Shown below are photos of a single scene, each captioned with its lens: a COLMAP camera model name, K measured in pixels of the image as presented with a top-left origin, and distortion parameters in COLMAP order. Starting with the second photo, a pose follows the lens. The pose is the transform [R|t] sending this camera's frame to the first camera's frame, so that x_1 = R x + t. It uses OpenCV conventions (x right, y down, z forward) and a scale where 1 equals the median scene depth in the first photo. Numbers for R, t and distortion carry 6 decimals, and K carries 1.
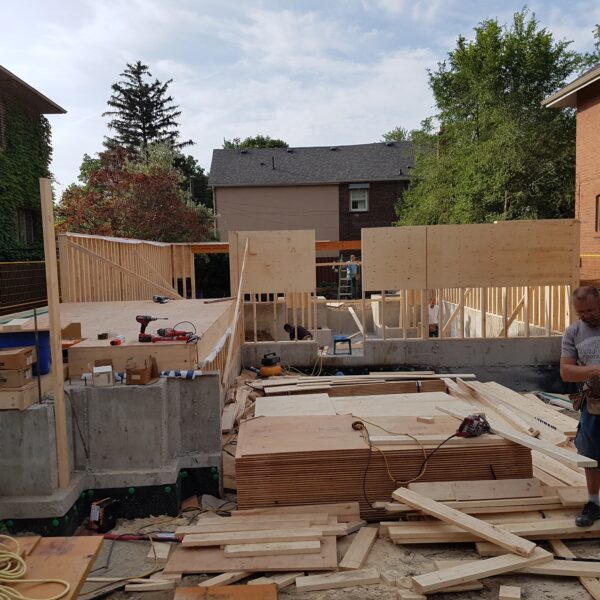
lens RADIAL K [[635.0, 0, 300.0], [0, 635.0, 300.0], [0, 0, 1]] dist [0.283960, -0.600857]
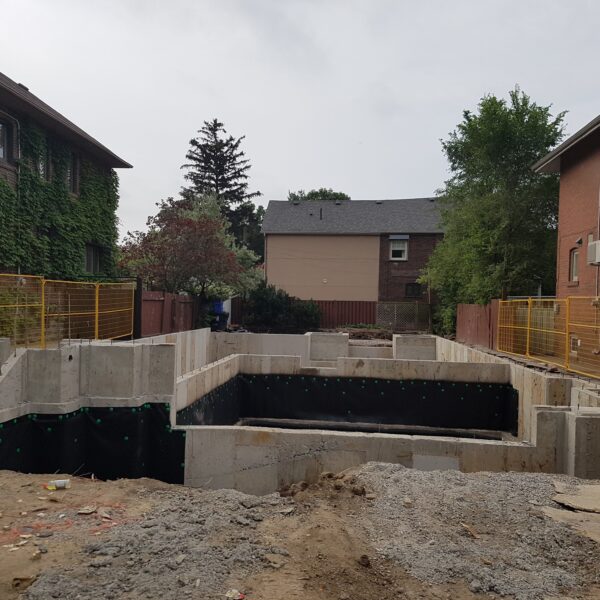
lens RADIAL K [[632.4, 0, 300.6], [0, 632.4, 316.1], [0, 0, 1]] dist [0.260014, -0.578899]
pose [[0.993362, 0.045984, -0.105436, 0.022481], [-0.051338, 0.997496, -0.048647, 0.007201], [0.102935, 0.053737, 0.993235, -0.033778]]
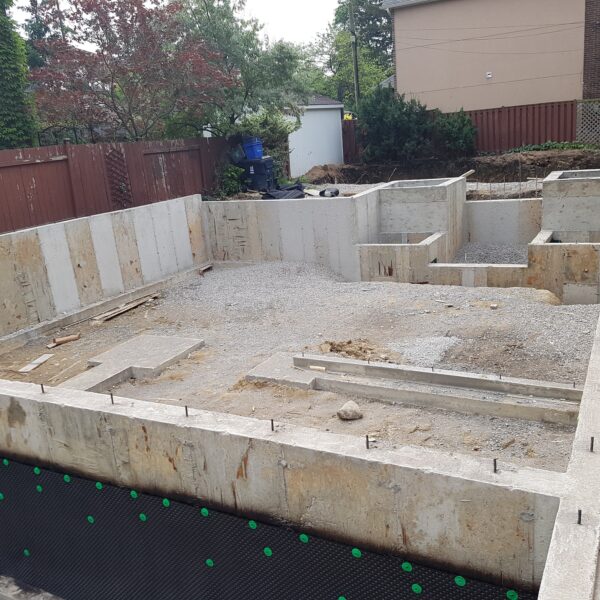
lens RADIAL K [[635.0, 0, 300.0], [0, 635.0, 300.0], [0, 0, 1]] dist [0.283960, -0.600857]
pose [[0.871373, 0.071919, -0.485322, 0.070023], [0.035704, 0.977280, 0.208925, -0.009479], [0.489321, -0.199380, 0.849007, 0.133811]]
